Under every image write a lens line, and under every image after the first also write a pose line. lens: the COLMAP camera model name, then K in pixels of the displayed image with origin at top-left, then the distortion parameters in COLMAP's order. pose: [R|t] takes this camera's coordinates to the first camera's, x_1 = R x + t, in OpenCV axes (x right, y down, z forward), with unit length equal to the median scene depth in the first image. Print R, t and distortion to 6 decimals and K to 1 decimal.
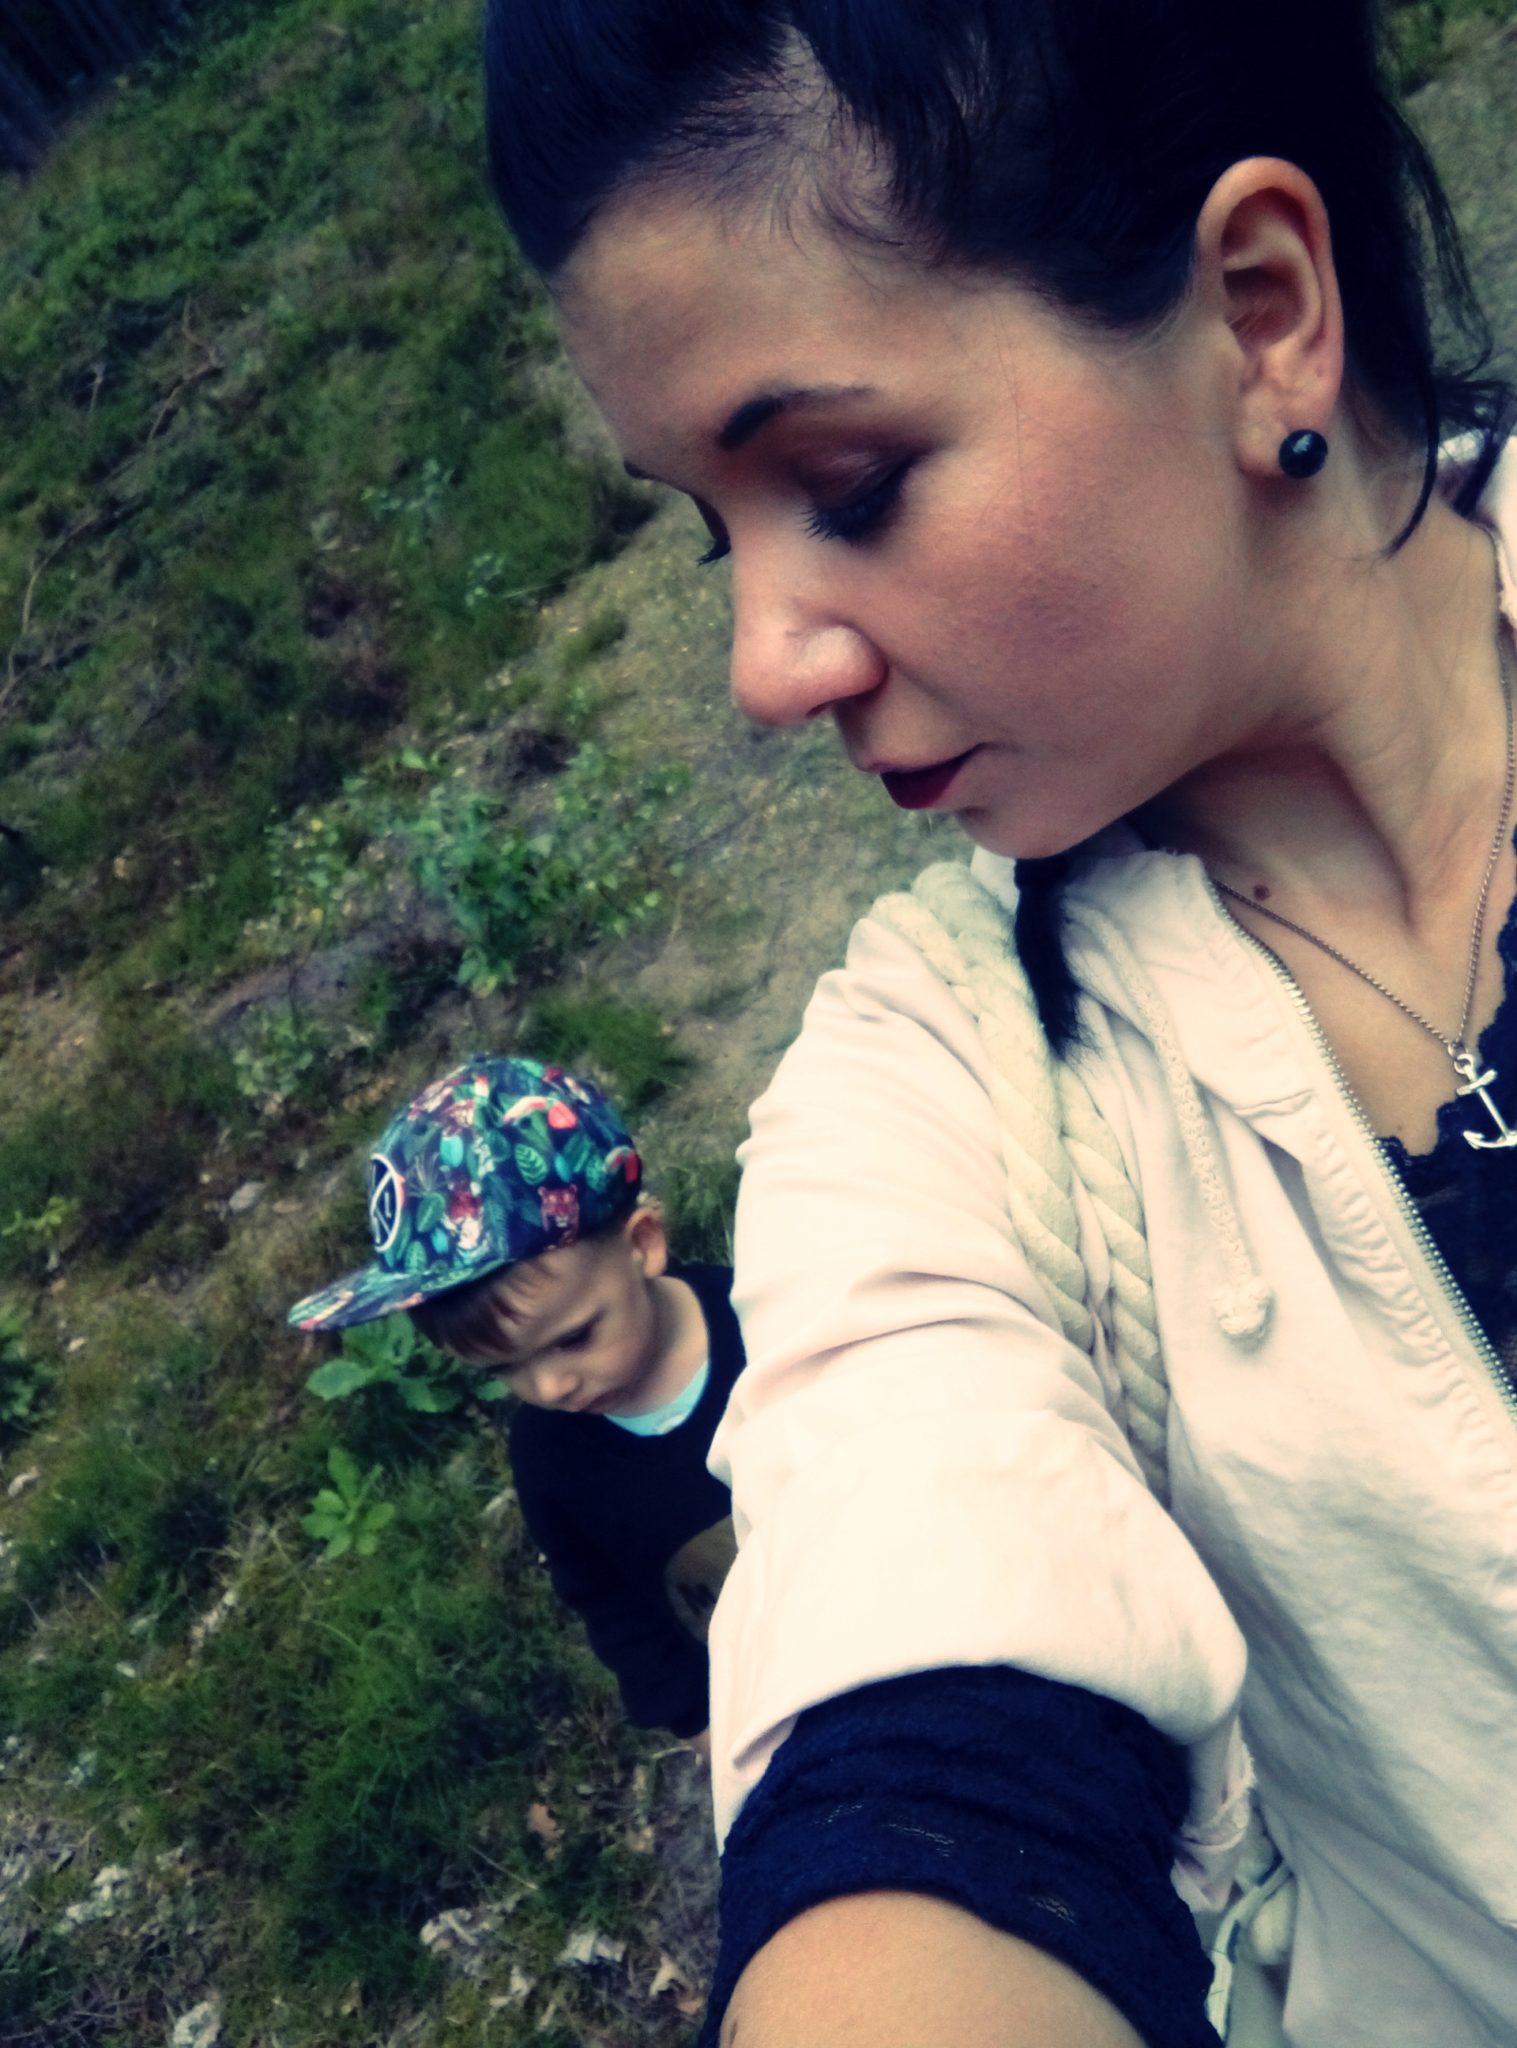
lens RADIAL K [[1781.2, 0, 758.5], [0, 1781.2, 1024.0], [0, 0, 1]] dist [0.140448, -0.134591]
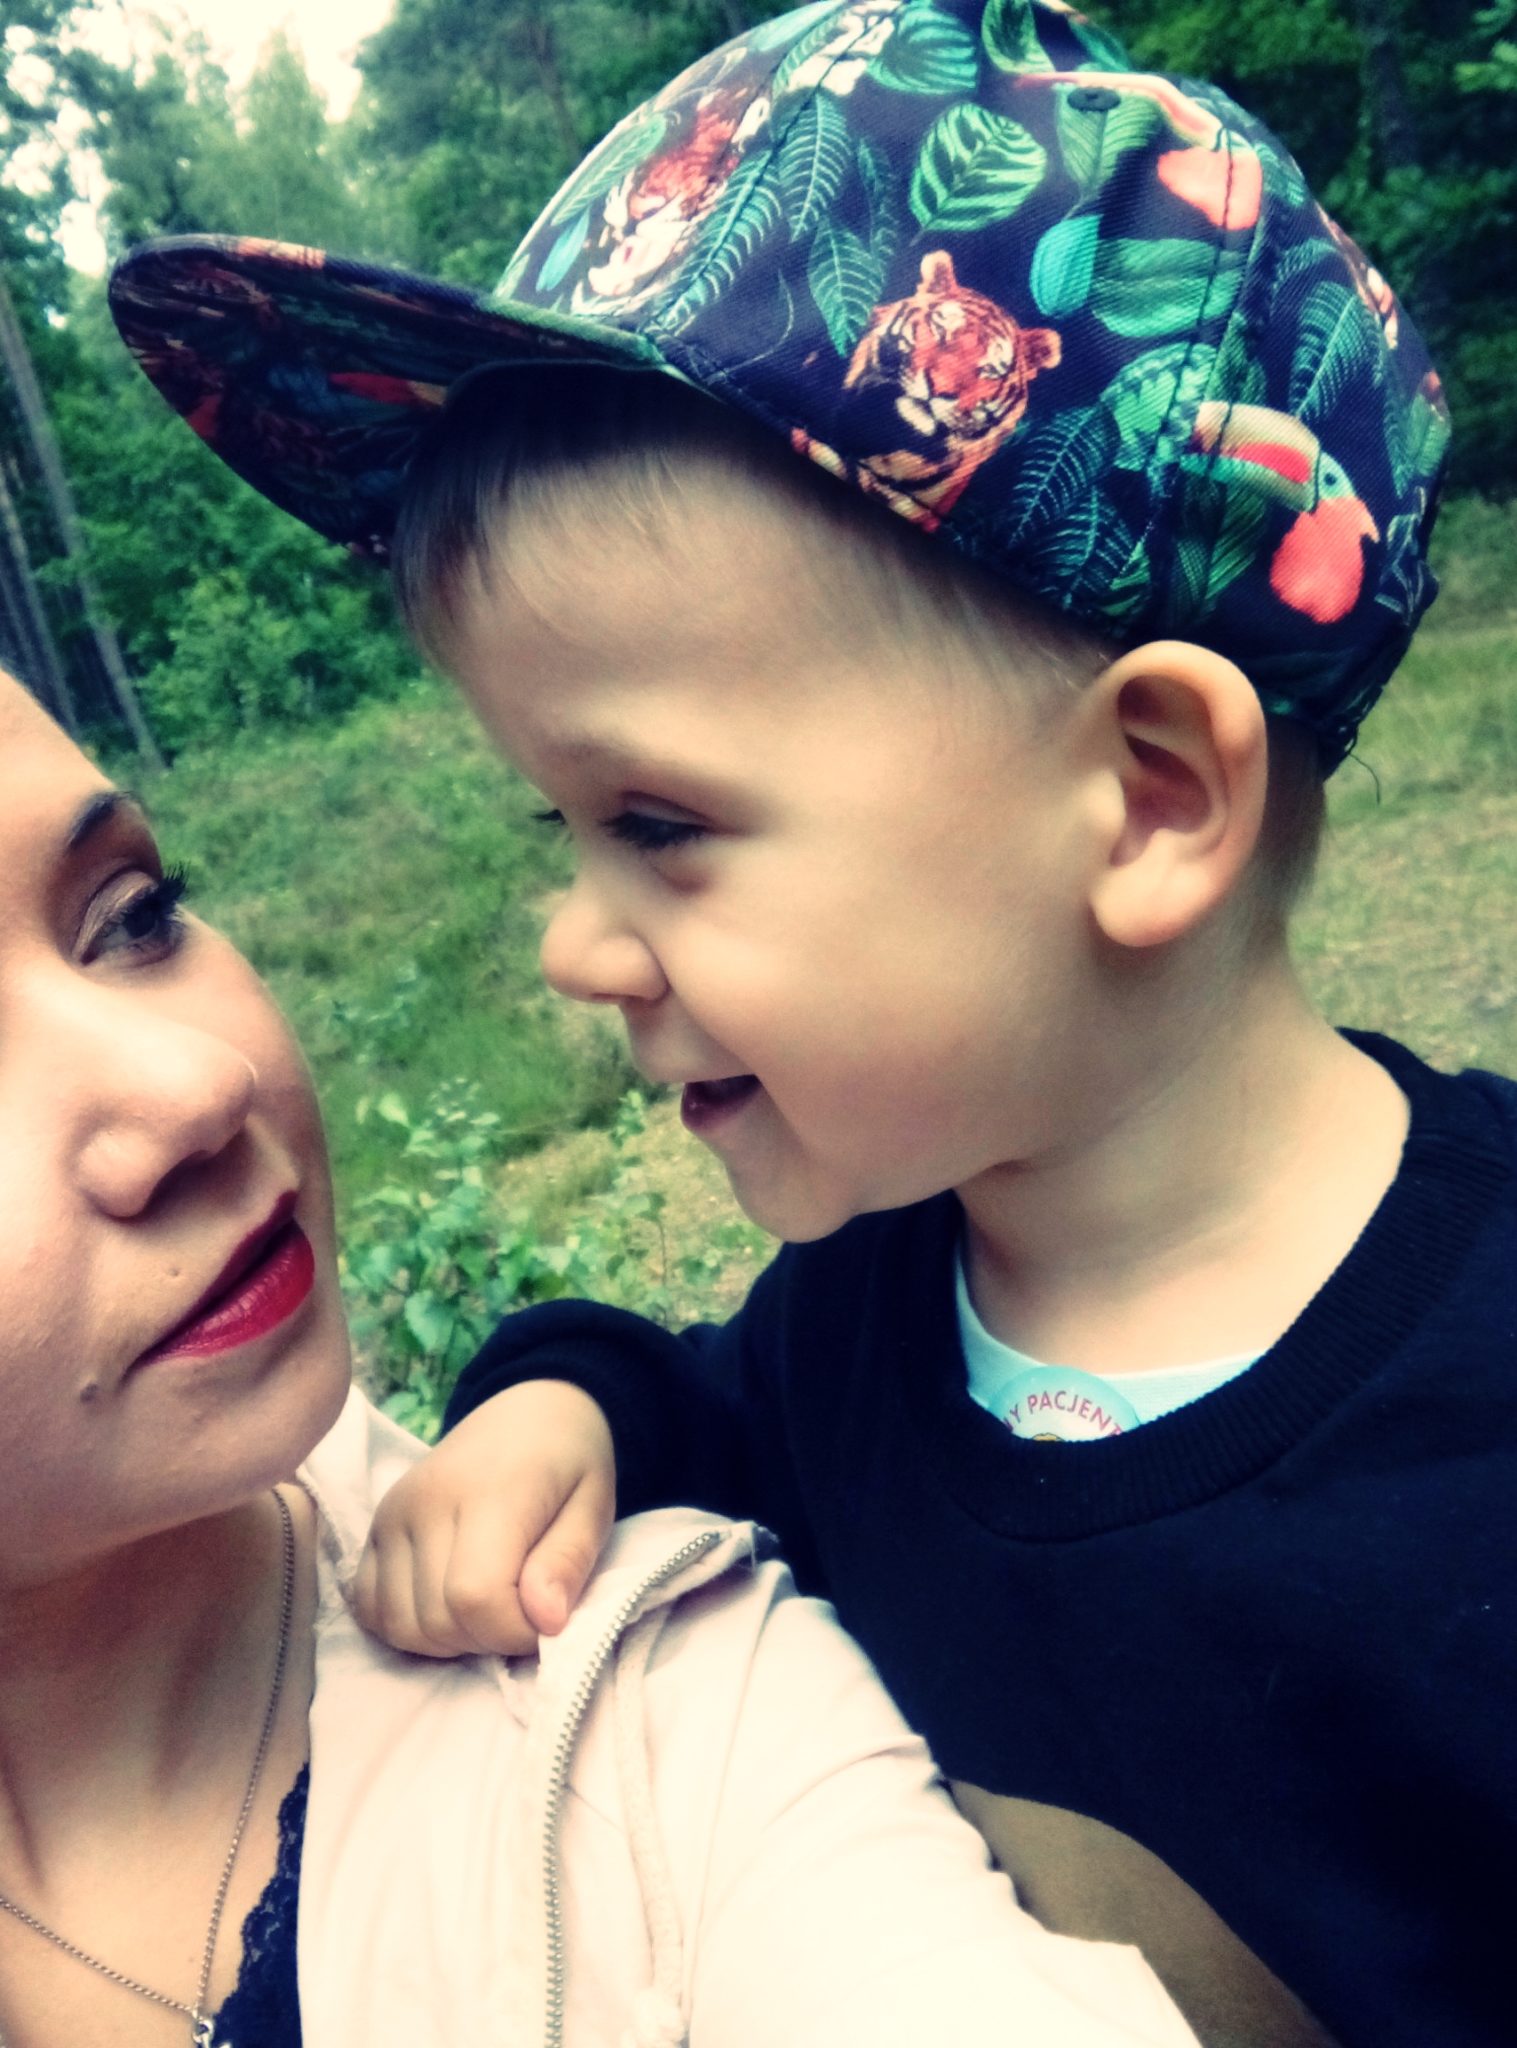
lens RADIAL K [[1781.2, 0, 758.5], [0, 1781.2, 1024.0], [0, 0, 1]] dist [0.140448, -0.134591]
pose [[0.608513, 0.526386, -0.593827, 0.078833], [-0.611002, 0.788288, 0.072649, 0.176793], [0.506349, 0.318621, 0.801306, 0.807549]]
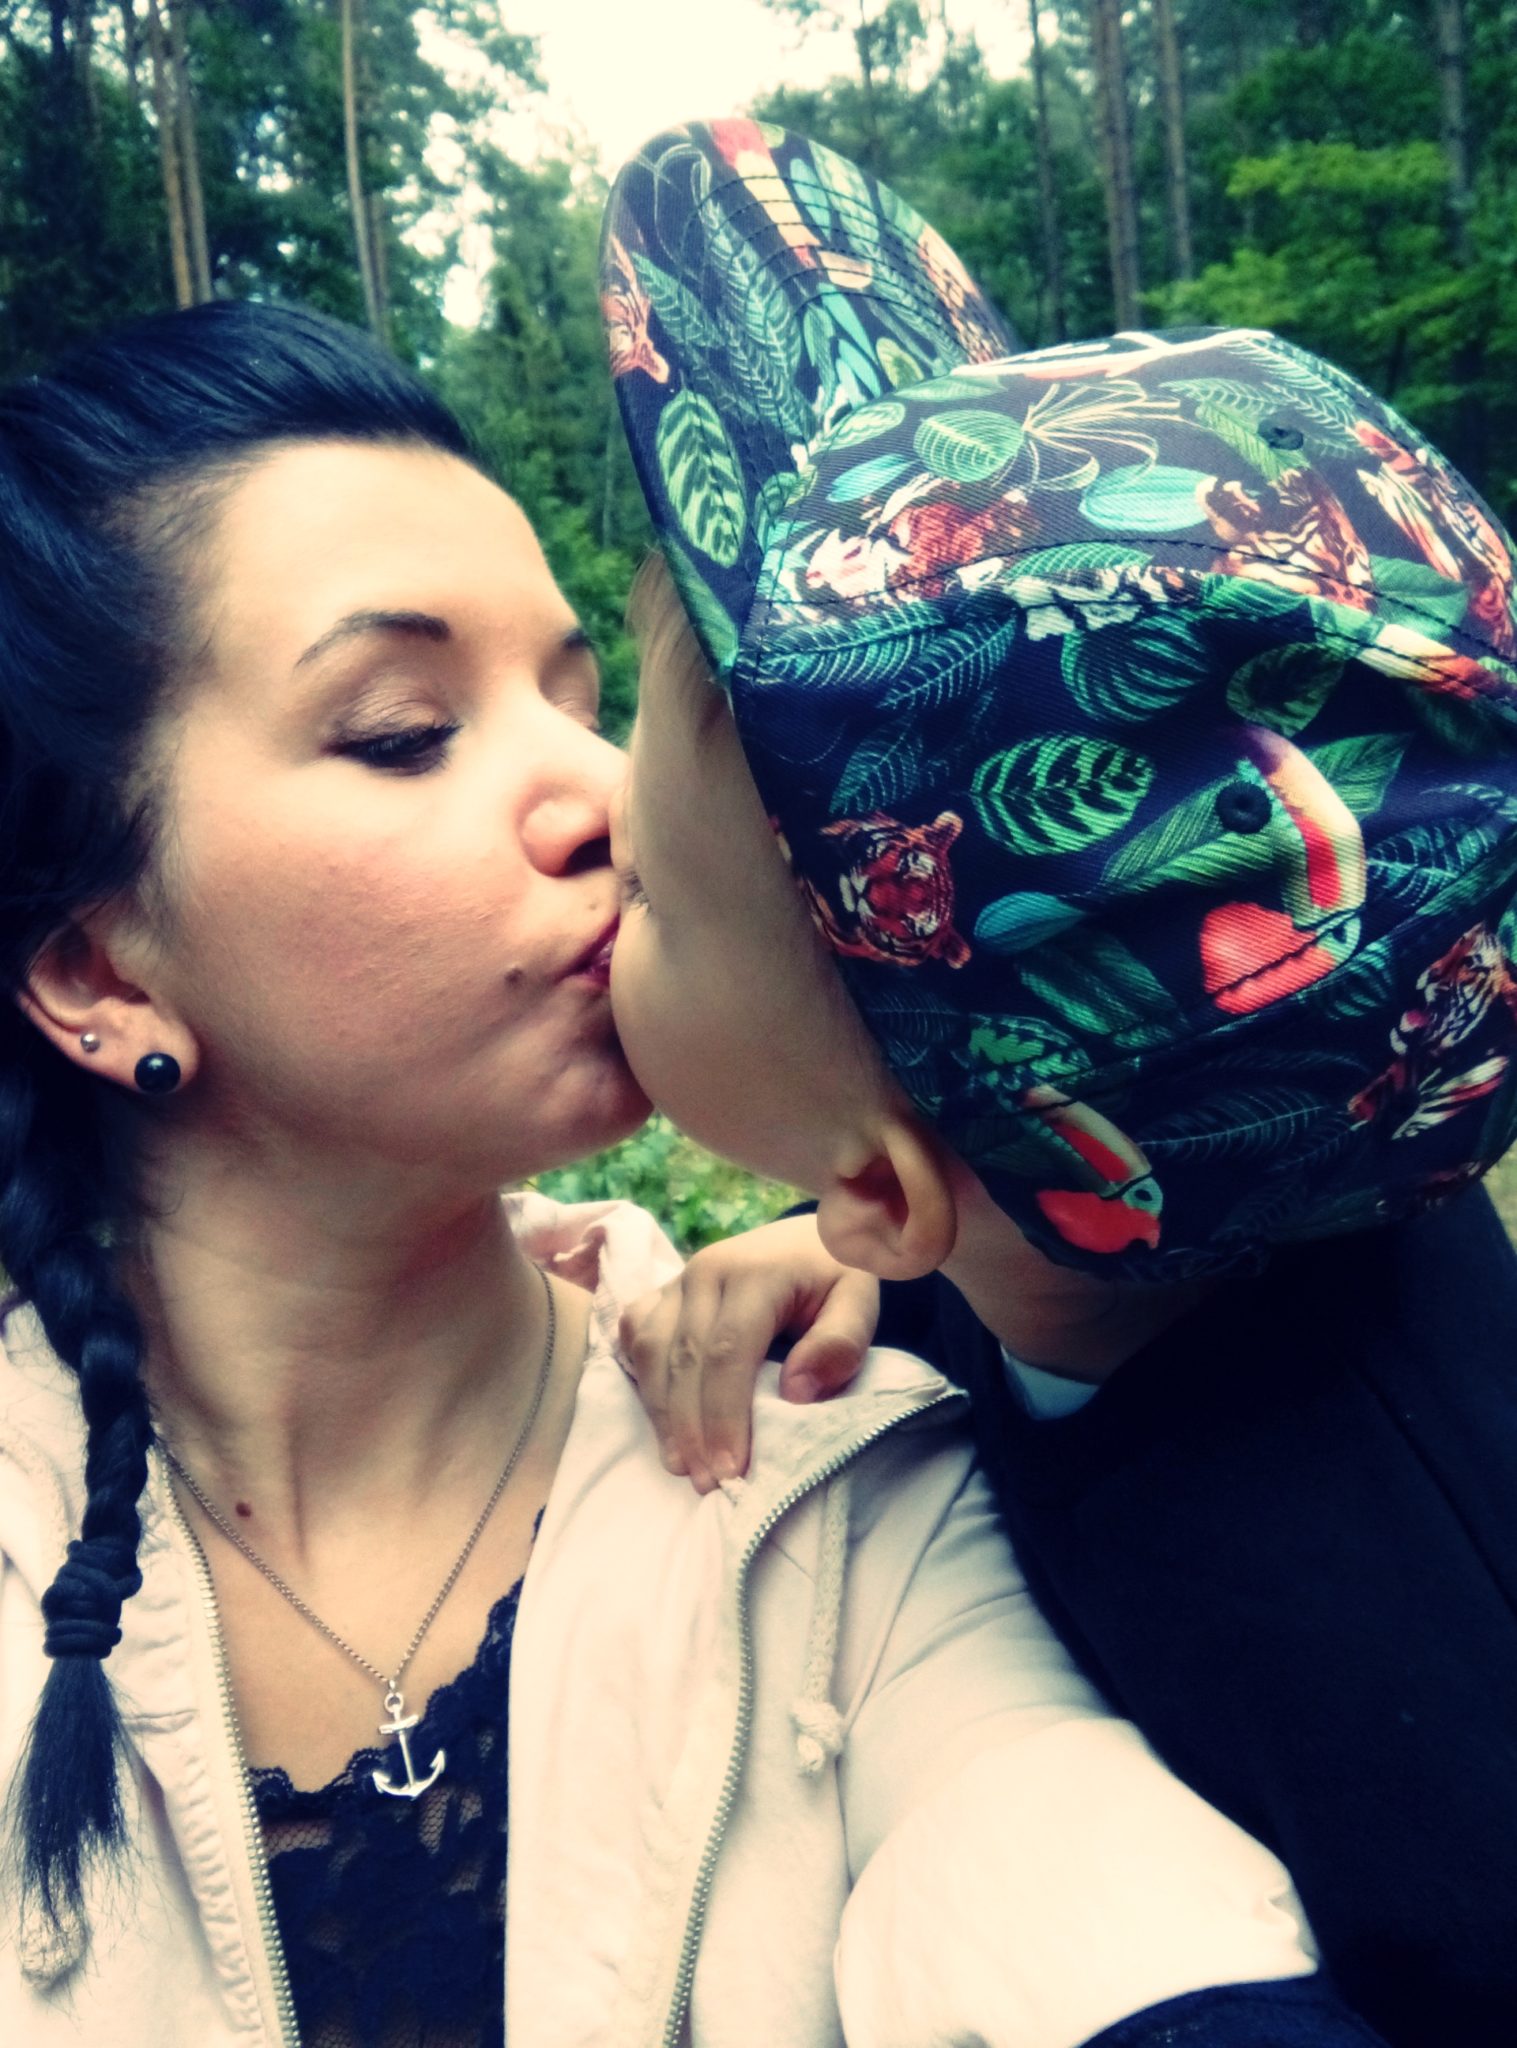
lens RADIAL K [[1781.2, 0, 758.5], [0, 1781.2, 1024.0], [0, 0, 1]] dist [0.140448, -0.134591]
pose [[-0.279103, 0.935129, -0.218256, -0.024296], [-0.781345, -0.089031, 0.617716, -0.055664], [0.558212, 0.342940, 0.755507, 0.785021]]
